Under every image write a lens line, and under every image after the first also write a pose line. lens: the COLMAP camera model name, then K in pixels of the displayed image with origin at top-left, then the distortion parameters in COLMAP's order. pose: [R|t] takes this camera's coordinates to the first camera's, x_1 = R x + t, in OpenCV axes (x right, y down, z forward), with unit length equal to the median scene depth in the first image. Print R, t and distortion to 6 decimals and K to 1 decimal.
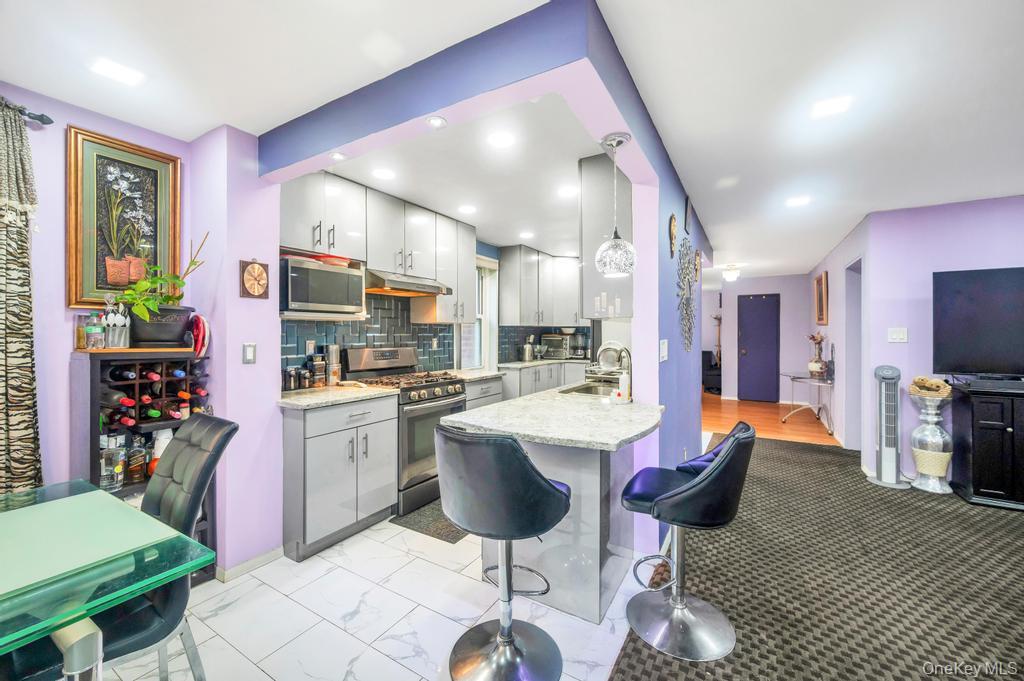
lens RADIAL K [[409.0, 0, 509.0], [0, 409.0, 334.1], [0, 0, 1]] dist [0.001659, -0.000117]
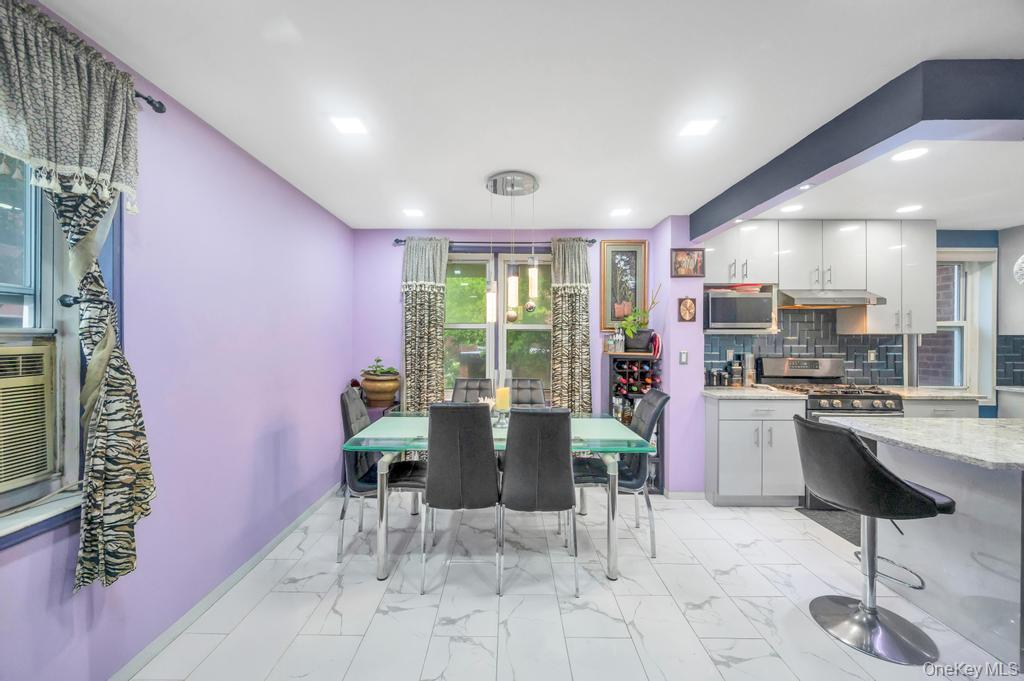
lens RADIAL K [[409.0, 0, 508.5], [0, 409.0, 339.4], [0, 0, 1]] dist [0.001659, -0.000117]
pose [[0.526986, 0.002425, -0.849871, 0.245594], [-0.005098, 0.999987, -0.000308, -0.013821], [0.849859, 0.004495, 0.526991, -0.278672]]
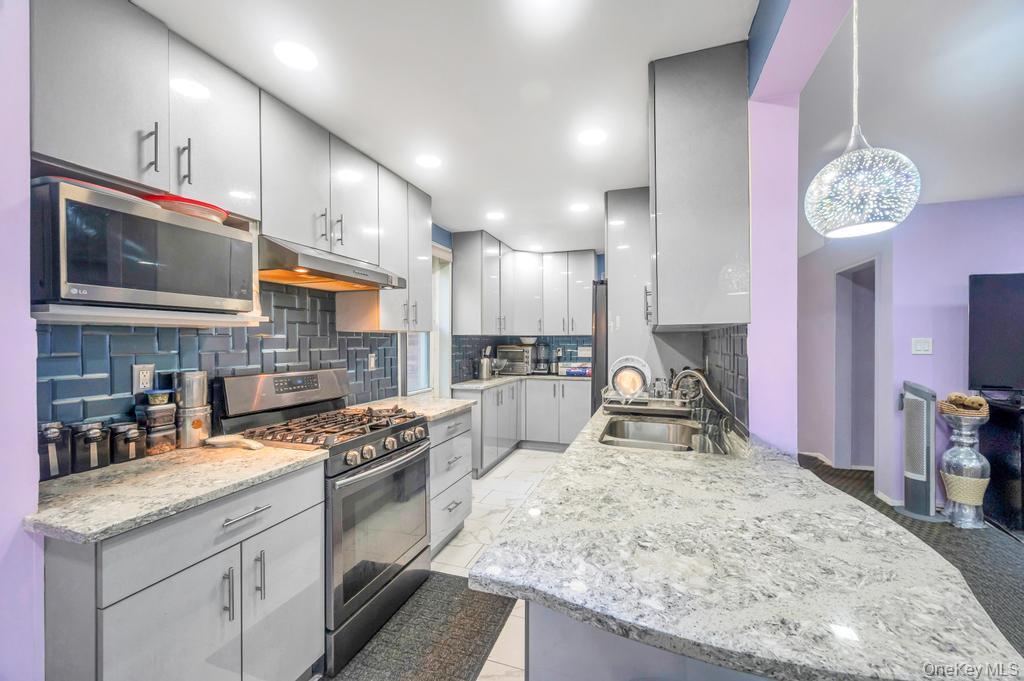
lens RADIAL K [[409.0, 0, 513.6], [0, 409.0, 342.2], [0, 0, 1]] dist [0.001659, -0.000117]
pose [[0.976814, -0.003372, 0.214064, -0.133484], [0.003362, 0.999994, 0.000411, -0.011836], [-0.214064, 0.000318, 0.976820, 0.385607]]
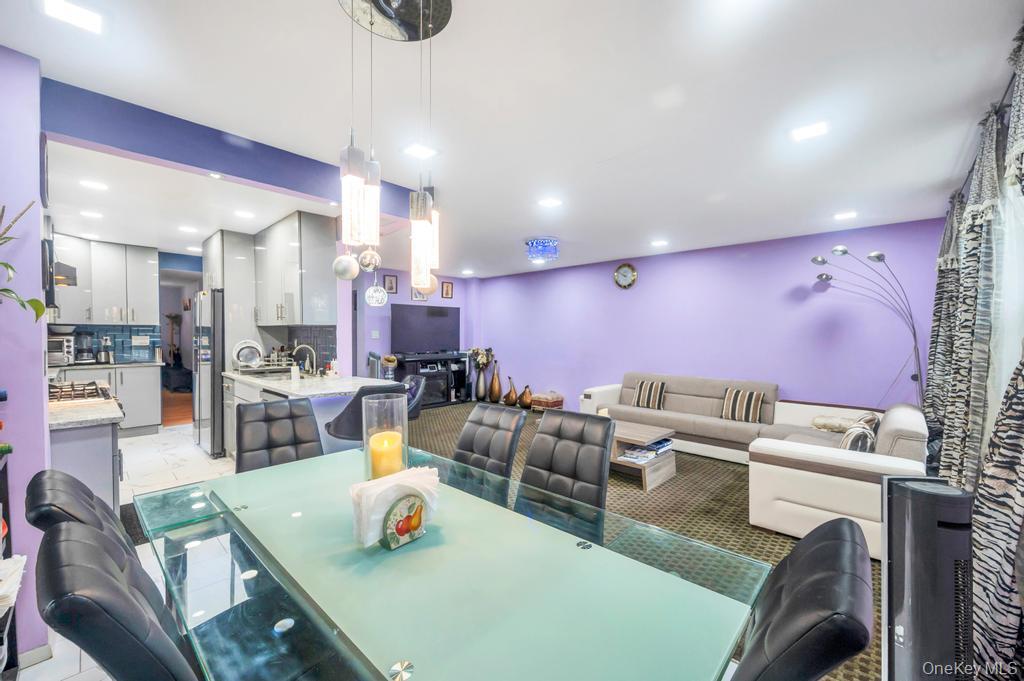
lens RADIAL K [[409.0, 0, 507.5], [0, 409.0, 337.1], [0, 0, 1]] dist [0.001659, -0.000117]
pose [[0.214221, -0.003577, 0.976779, -0.908084], [-0.000196, 0.999993, 0.003705, 0.007060], [-0.976785, -0.000985, 0.214219, 0.009887]]
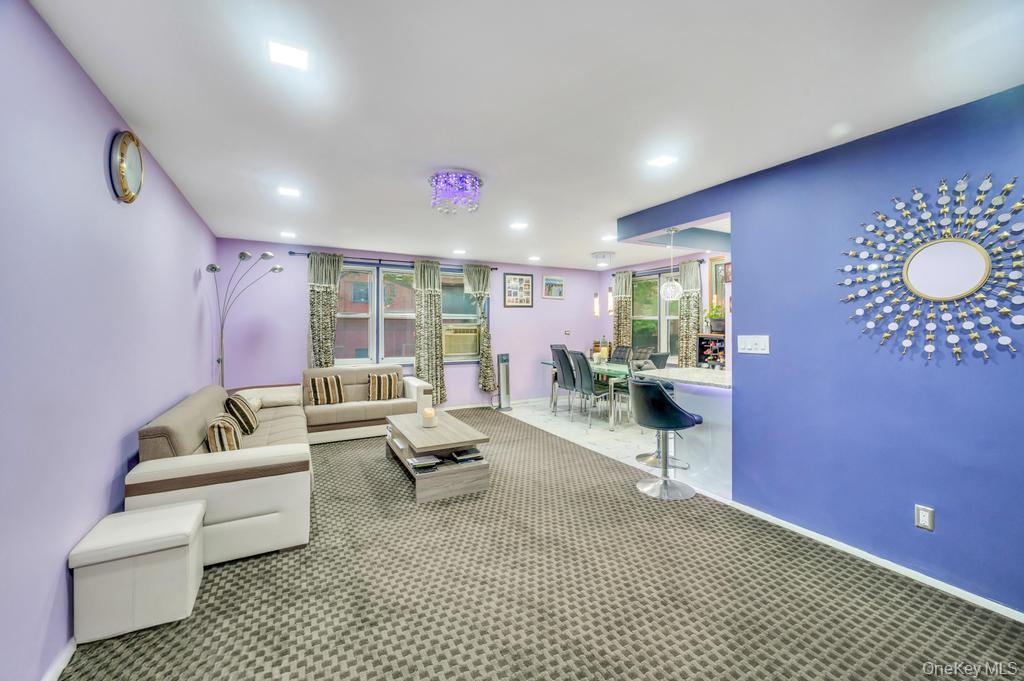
lens RADIAL K [[408.8, 0, 514.2], [0, 408.8, 335.1], [0, 0, 1]] dist [0.000083, -0.000033]
pose [[-0.507802, 0.021755, -0.861199, 1.365449], [0.000029, 0.999682, 0.025236, -0.017685], [0.861474, 0.012790, -0.507640, 0.795306]]
